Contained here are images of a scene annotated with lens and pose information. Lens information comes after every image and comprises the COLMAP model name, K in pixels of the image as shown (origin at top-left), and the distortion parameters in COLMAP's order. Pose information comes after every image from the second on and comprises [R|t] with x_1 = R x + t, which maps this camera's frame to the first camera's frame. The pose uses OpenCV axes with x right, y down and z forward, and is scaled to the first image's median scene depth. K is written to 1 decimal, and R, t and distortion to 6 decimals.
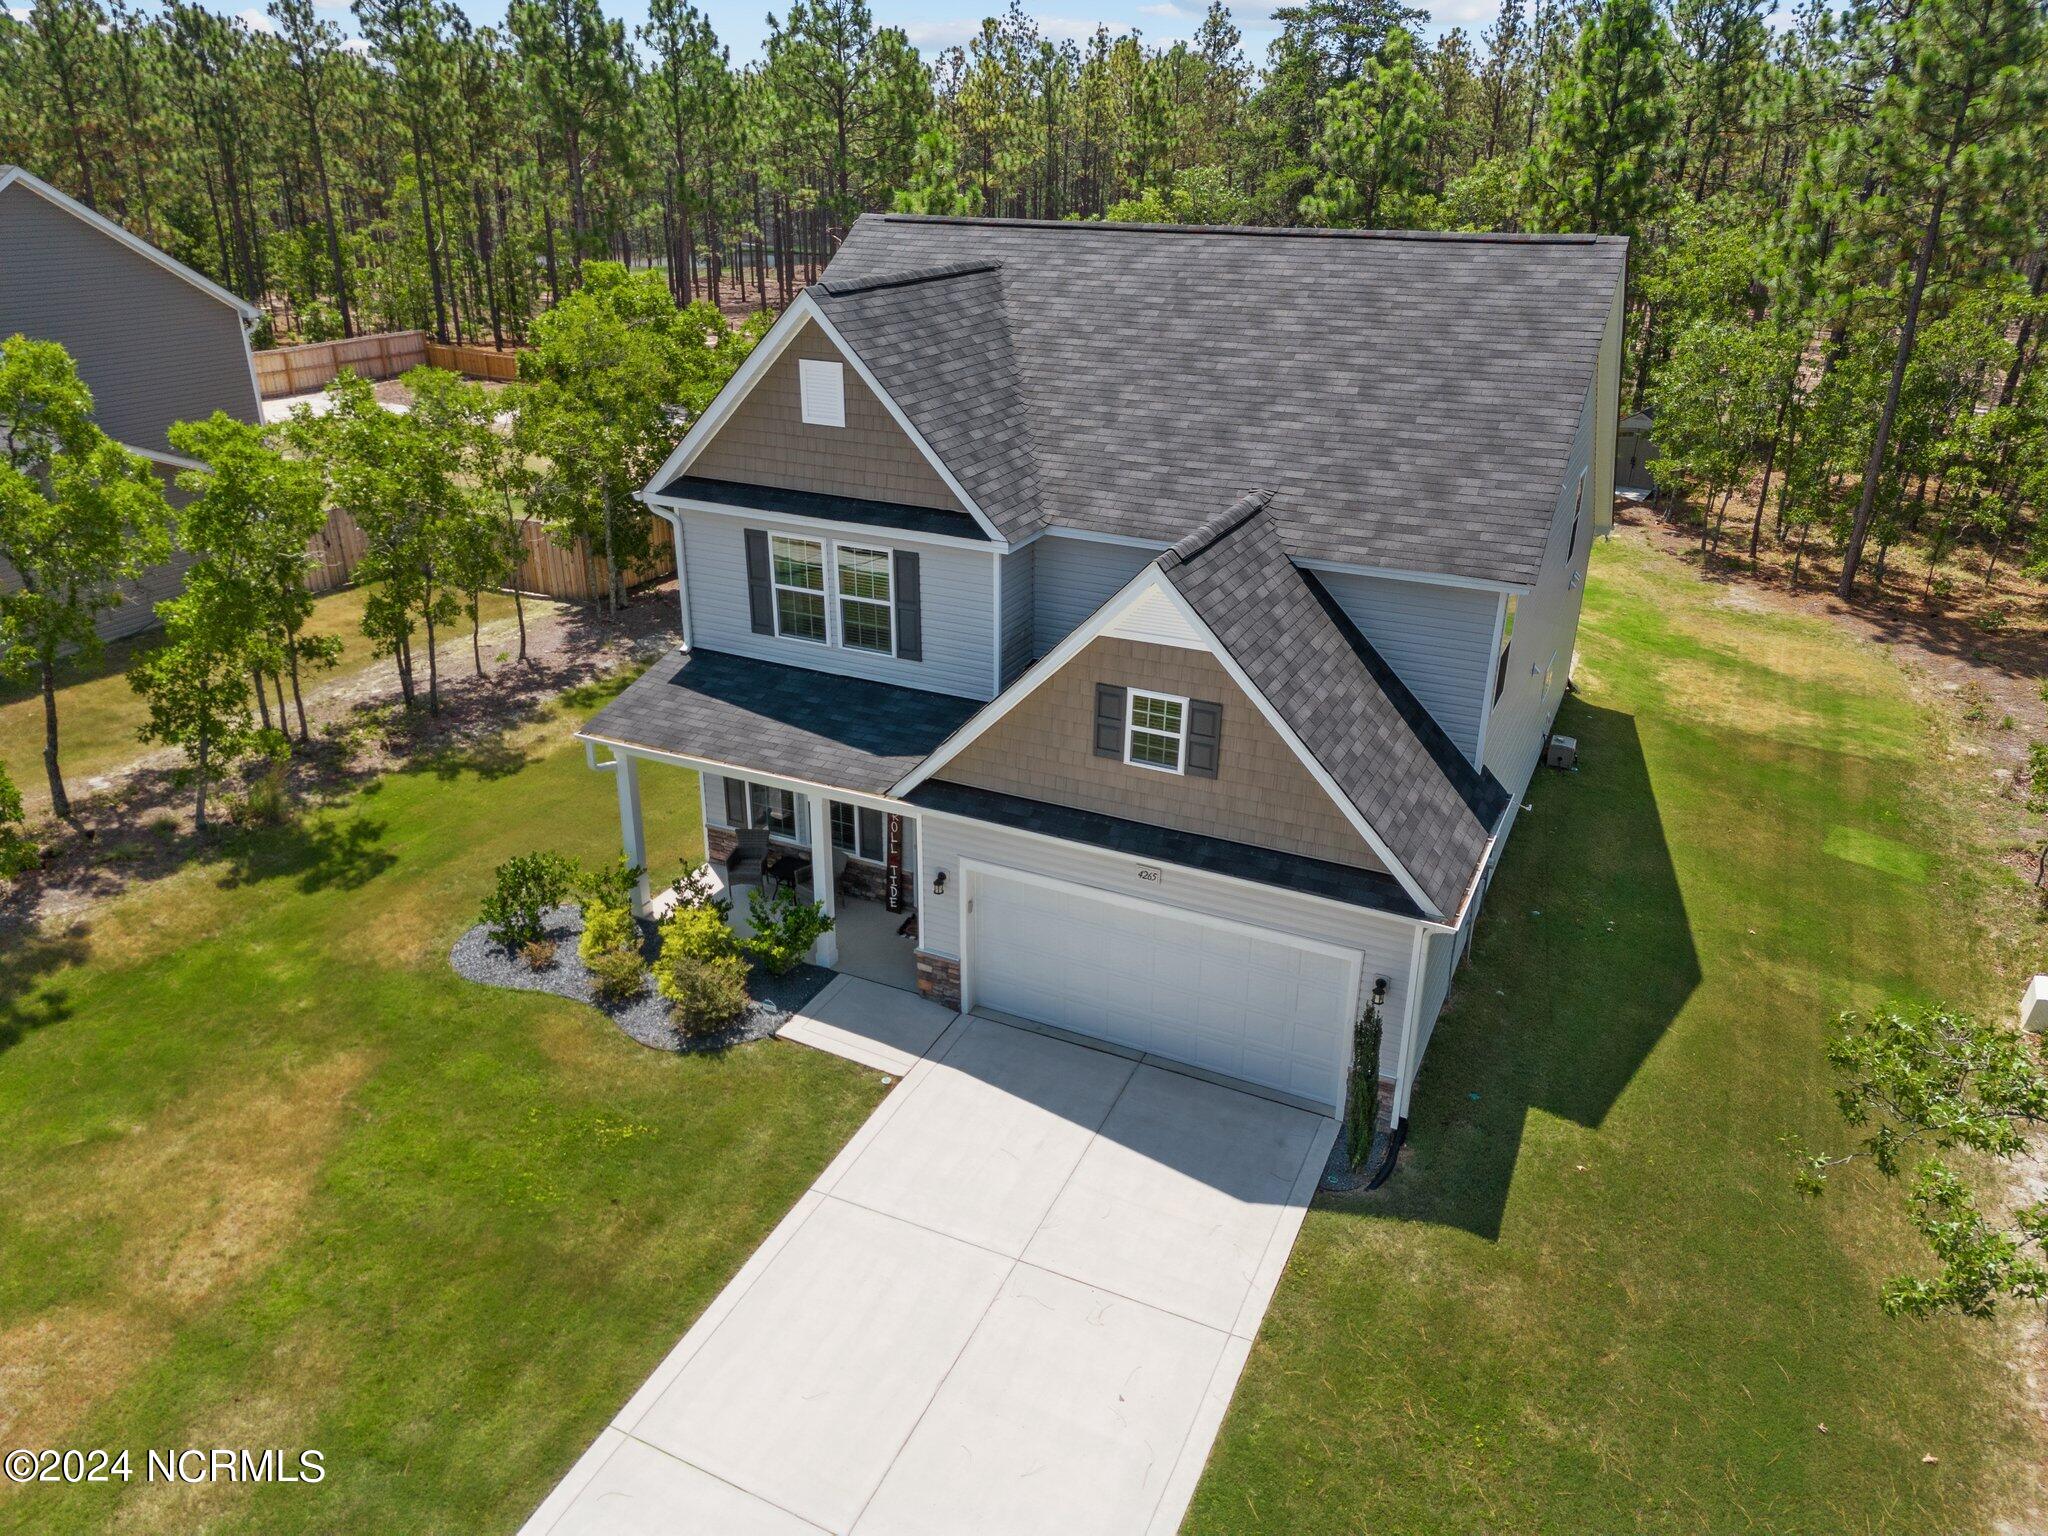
lens RADIAL K [[1437.3, 0, 1024.0], [0, 1437.3, 768.0], [0, 0, 1]] dist [0.083151, -0.076663]
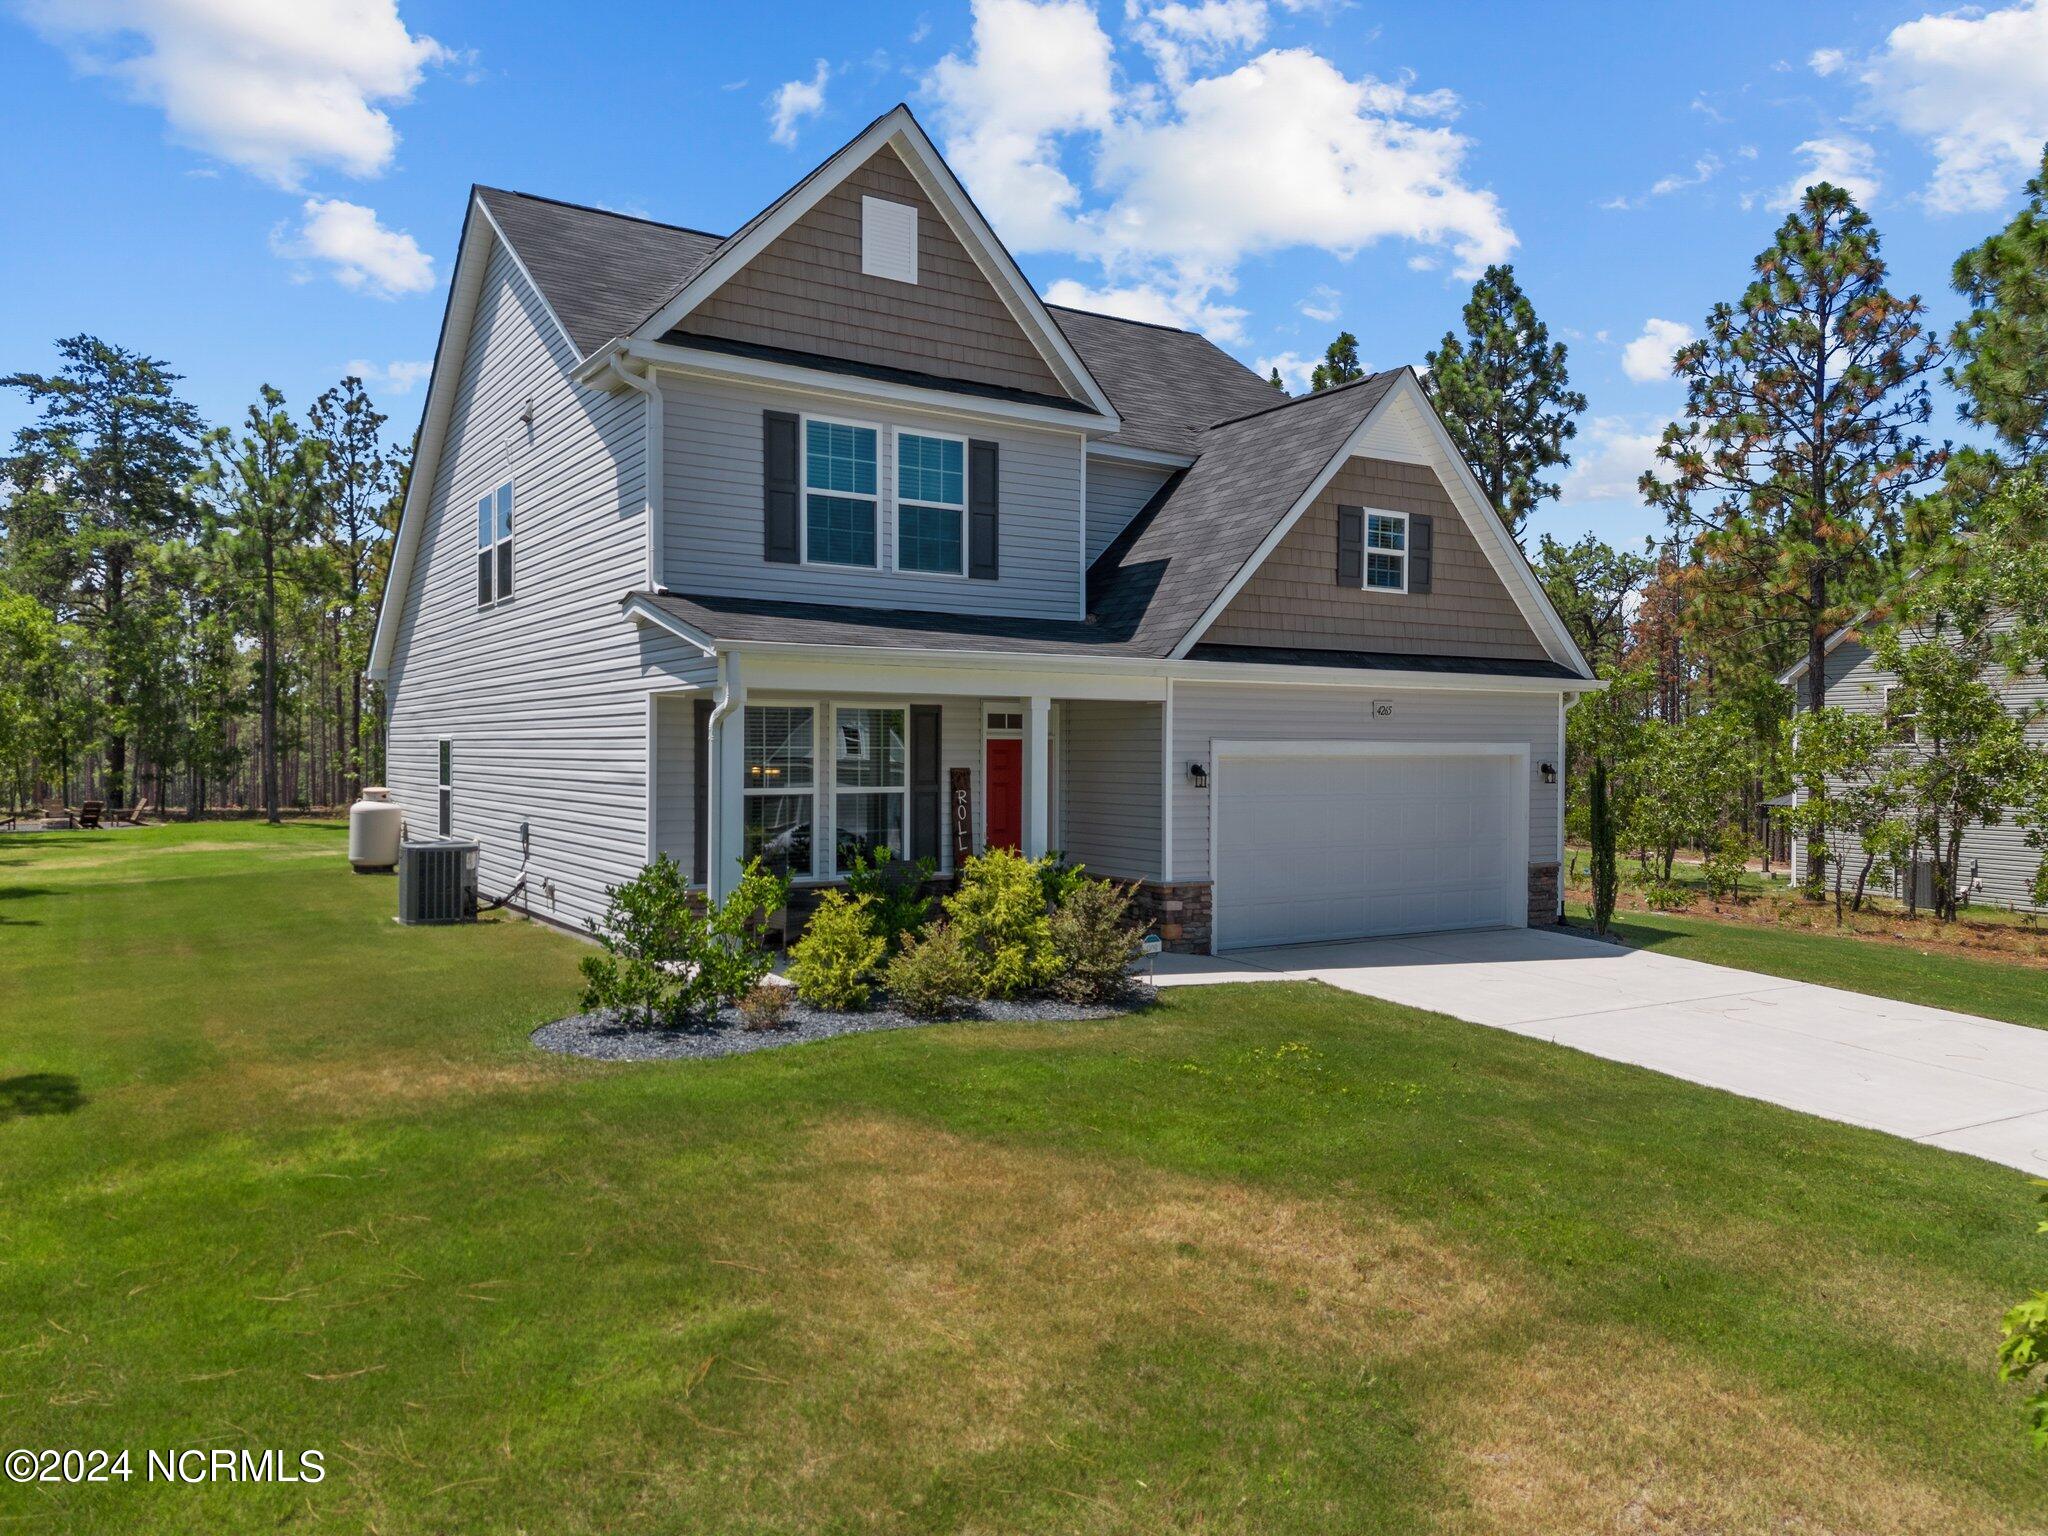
lens RADIAL K [[1449.4, 0, 1024.0], [0, 1449.4, 768.0], [0, 0, 1]] dist [0.082077, -0.093609]
pose [[0.523091, -0.015721, 0.852132, -0.786469], [0.342799, 0.919271, -0.193471, 0.193765], [-0.780298, 0.393312, 0.486251, 0.641920]]
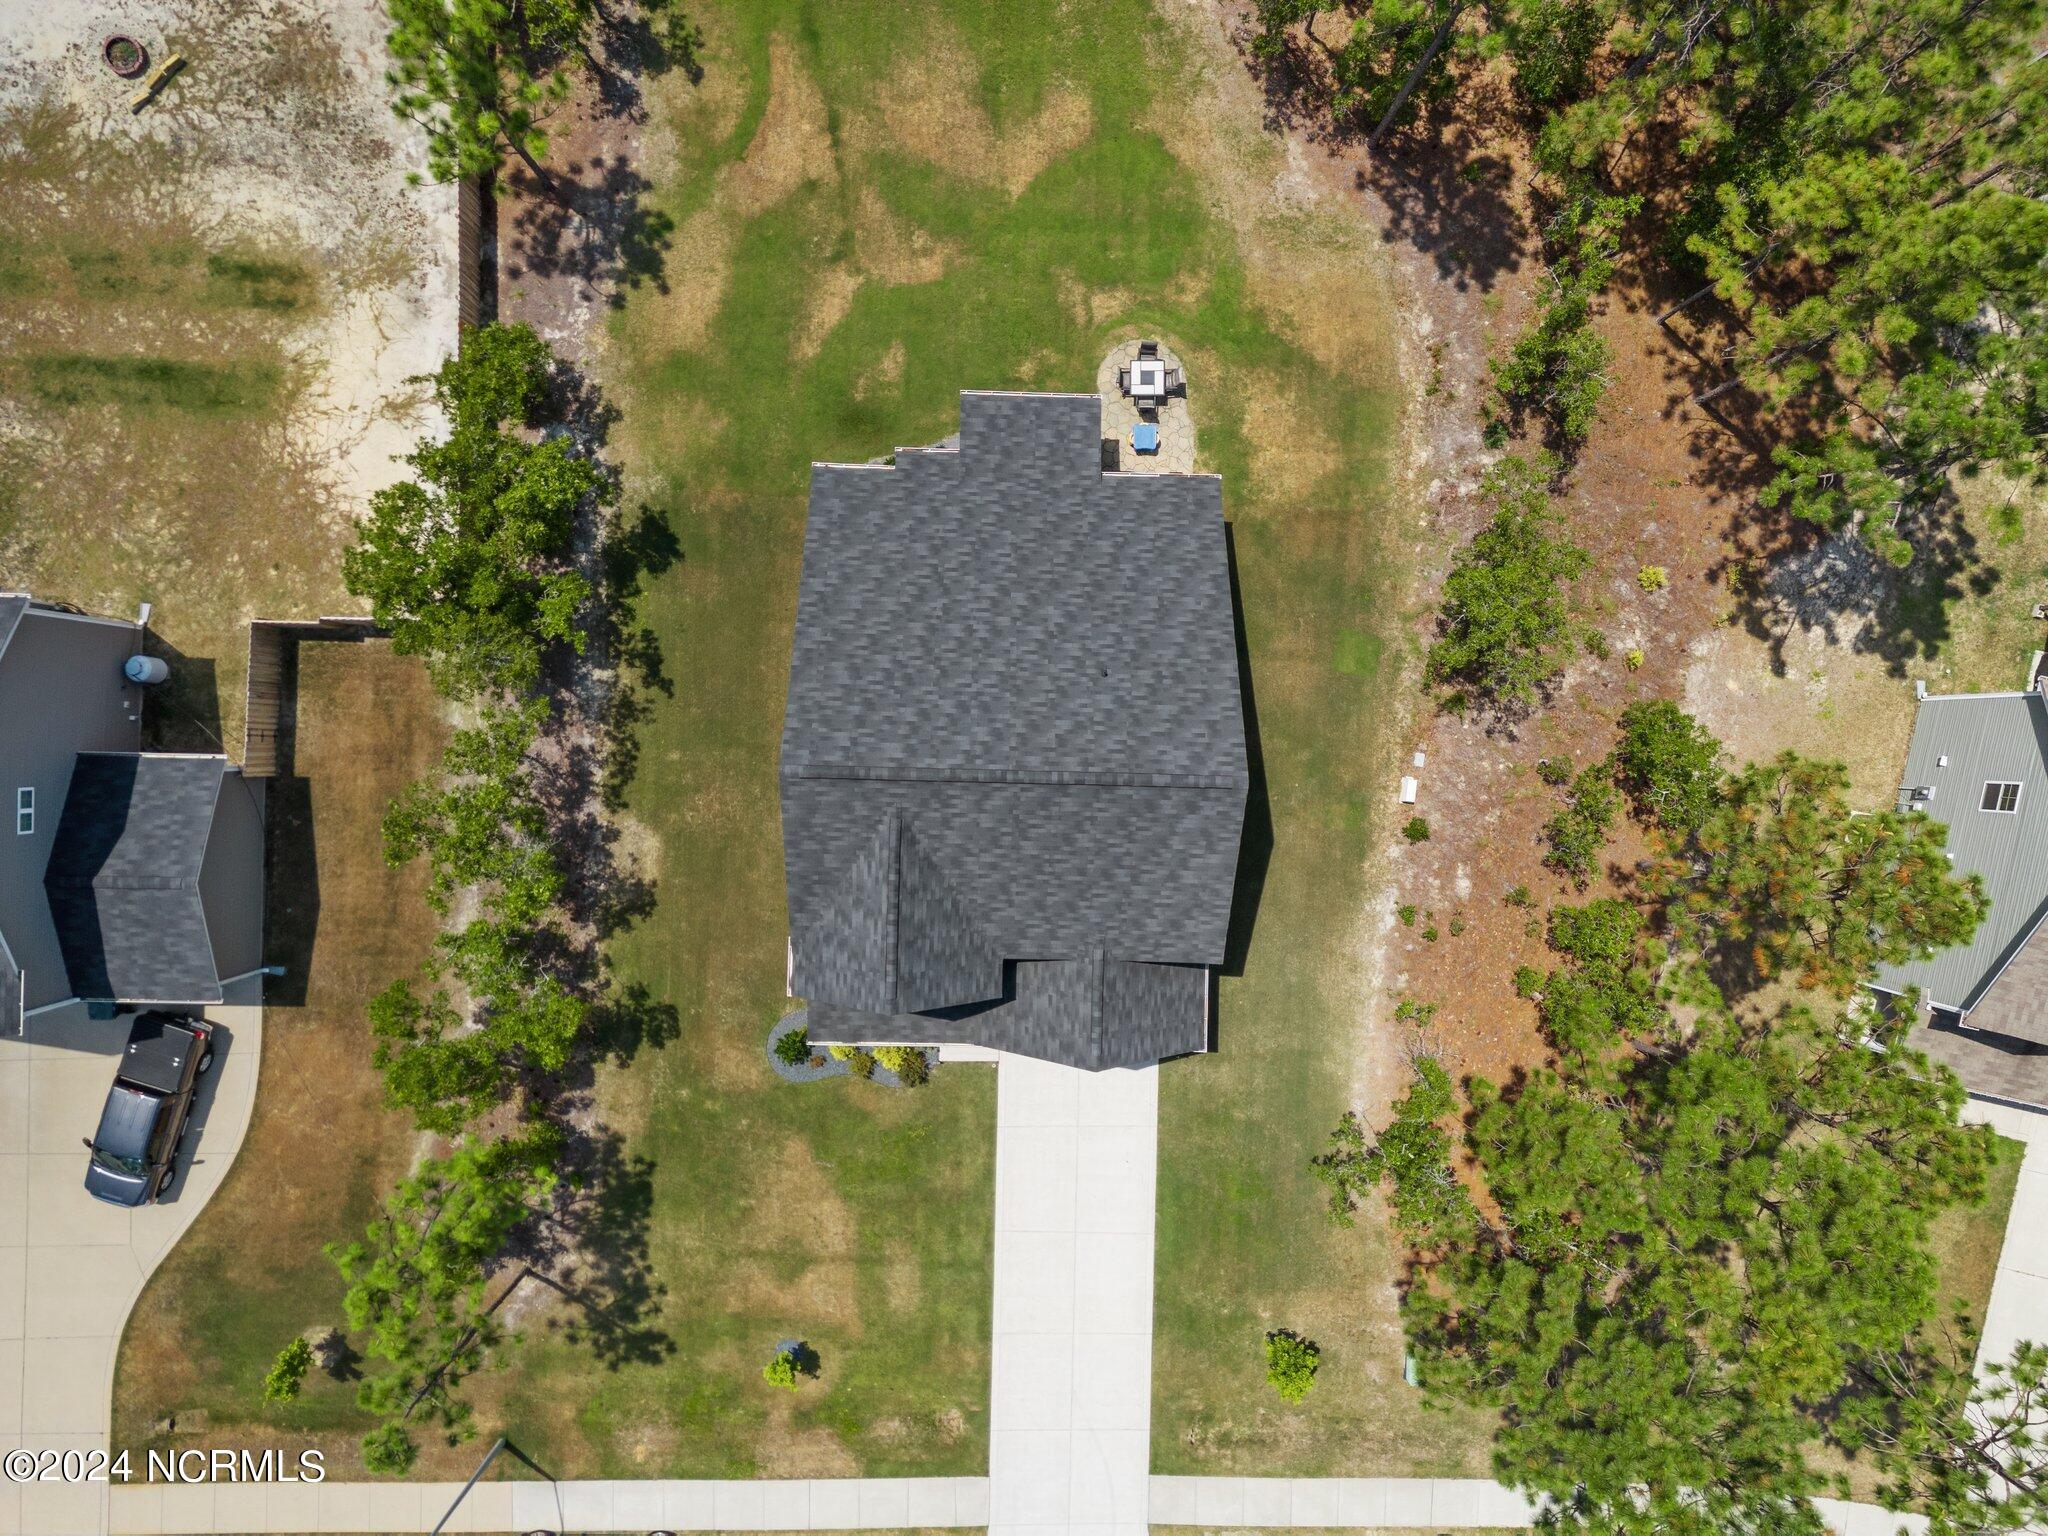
lens RADIAL K [[1437.3, 0, 1024.0], [0, 1437.3, 768.0], [0, 0, 1]] dist [0.083151, -0.076663]
pose [[0.911363, -0.411348, 0.014515, 0.126985], [0.146257, 0.356601, 0.922738, -2.164436], [-0.384743, -0.838826, 0.385155, 0.405481]]
